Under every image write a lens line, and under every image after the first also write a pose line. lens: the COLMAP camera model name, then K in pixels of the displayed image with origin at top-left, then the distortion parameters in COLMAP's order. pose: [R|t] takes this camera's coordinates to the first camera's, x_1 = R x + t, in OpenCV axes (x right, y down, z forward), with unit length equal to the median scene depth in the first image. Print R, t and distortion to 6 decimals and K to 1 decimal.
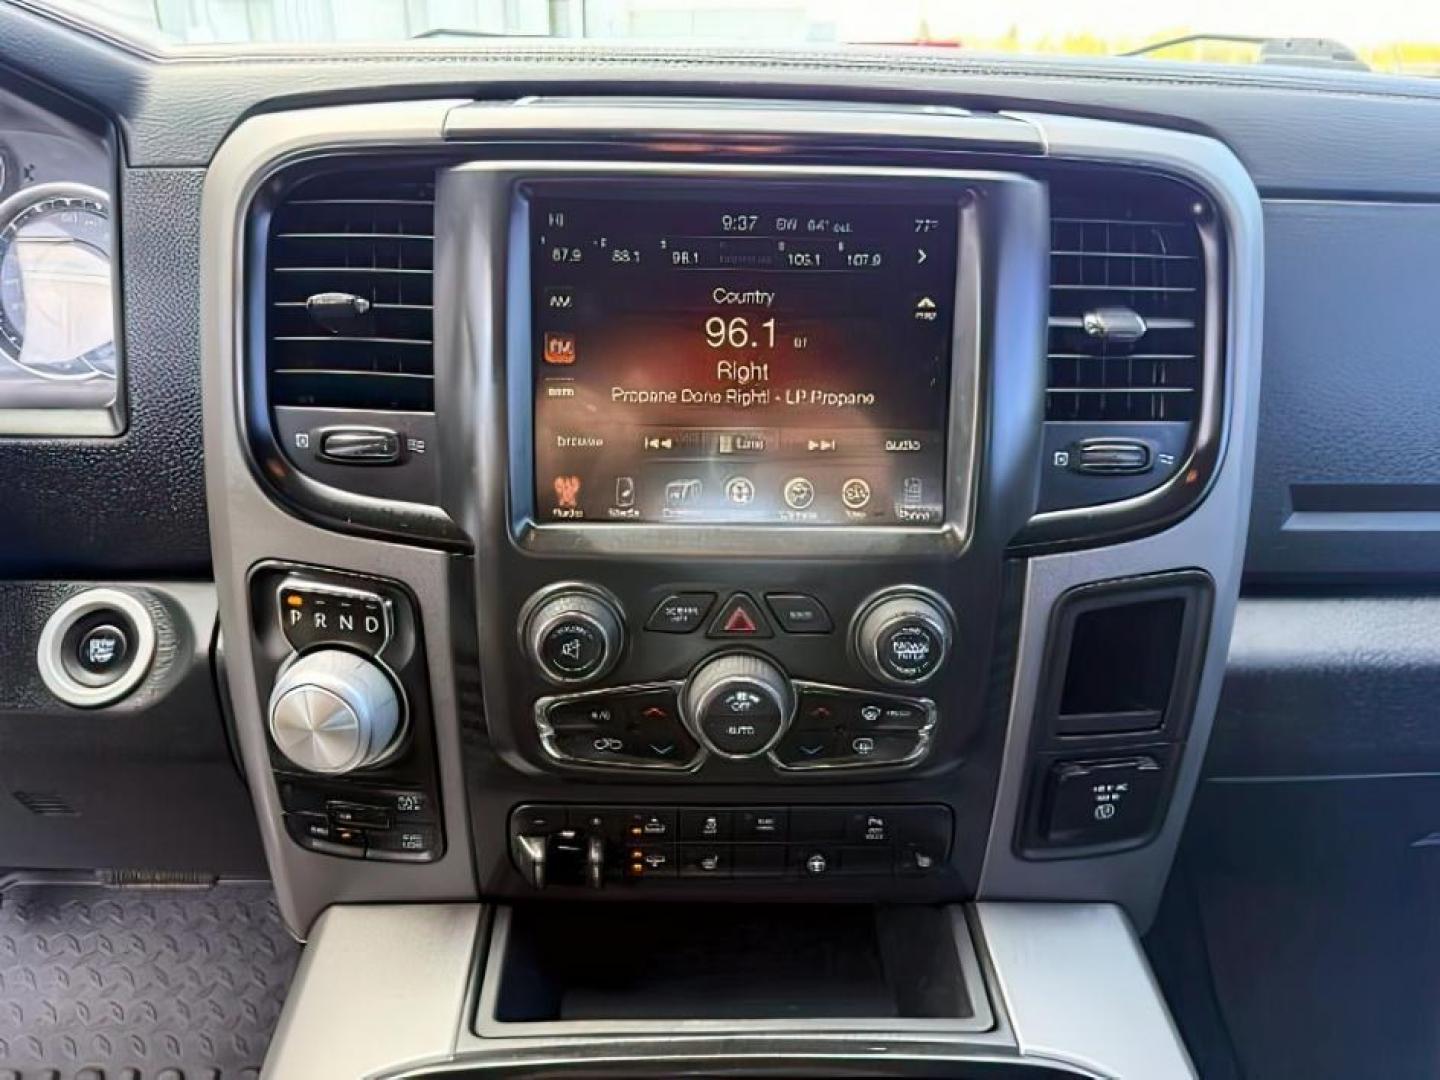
lens RADIAL K [[975.5, 0, 720.0], [0, 975.5, 540.0], [0, 0, 1]] dist [0.041561, -0.002697]
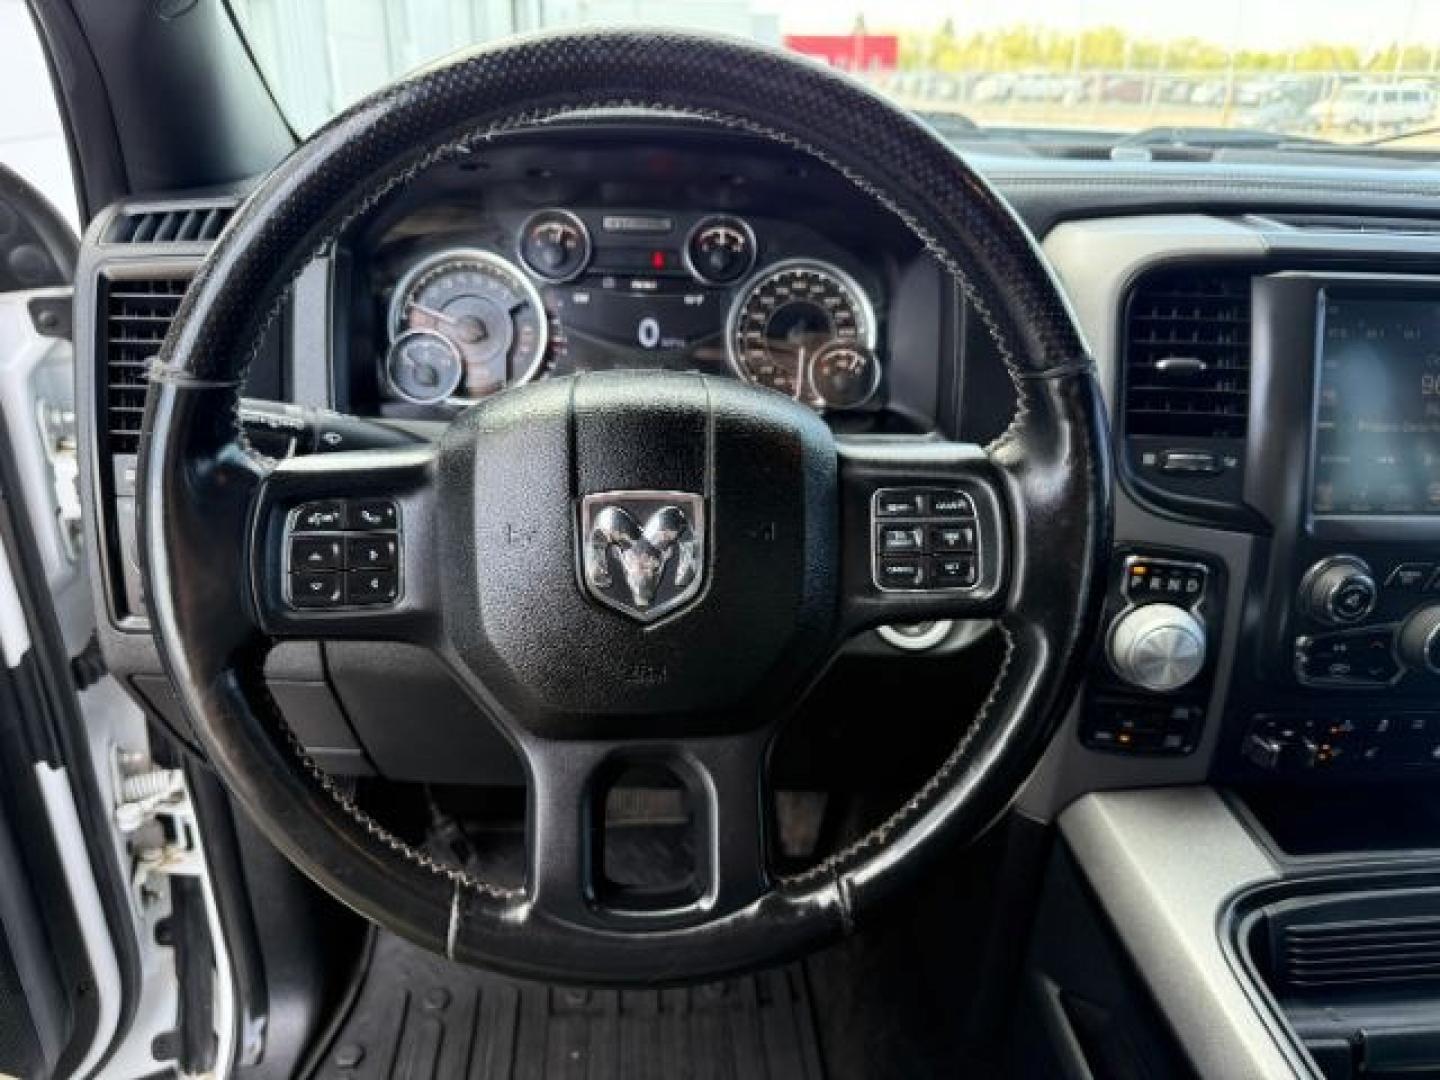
lens RADIAL K [[990.9, 0, 720.0], [0, 990.9, 540.0], [0, 0, 1]] dist [0.000736, -0.007273]
pose [[0.999100, -0.007304, 0.041791, -1.107789], [0.007090, 0.999961, 0.005261, 0.005278], [-0.041827, -0.004960, 0.999113, -0.432699]]
